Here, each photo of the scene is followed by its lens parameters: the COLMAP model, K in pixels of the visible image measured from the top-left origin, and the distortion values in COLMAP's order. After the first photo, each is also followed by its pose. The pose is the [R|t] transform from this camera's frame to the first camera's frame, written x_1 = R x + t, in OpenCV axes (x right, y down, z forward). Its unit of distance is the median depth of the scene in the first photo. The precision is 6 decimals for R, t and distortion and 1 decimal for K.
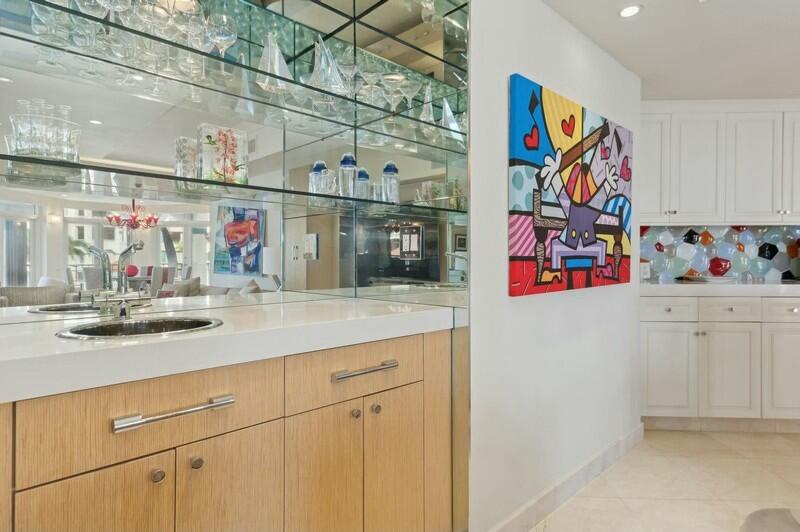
lens RADIAL K [[444.0, 0, 399.3], [0, 444.0, 262.8], [0, 0, 1]] dist [0.005765, 0.001348]
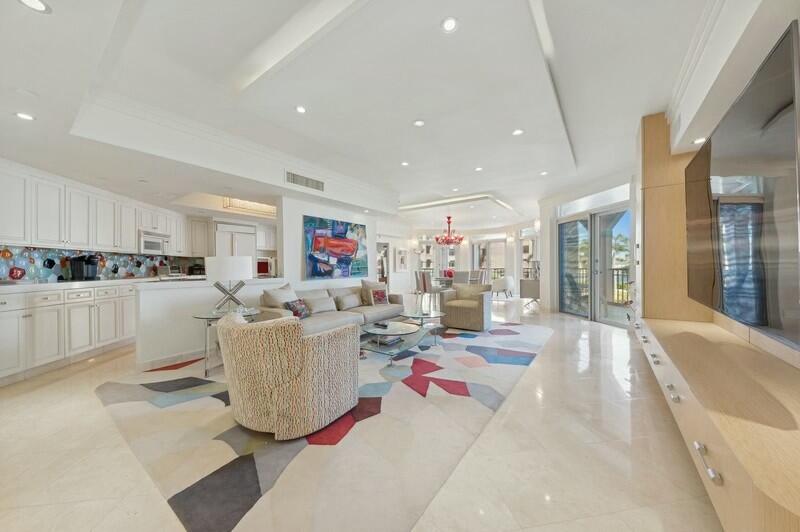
lens RADIAL K [[281.0, 0, 398.7], [0, 281.0, 266.1], [0, 0, 1]] dist [-0.000495, -0.000036]
pose [[-0.173208, 0.002417, 0.984882, -0.429501], [0.012323, 0.999924, -0.000286, -0.000232], [-0.984808, 0.012087, -0.173225, -0.100402]]
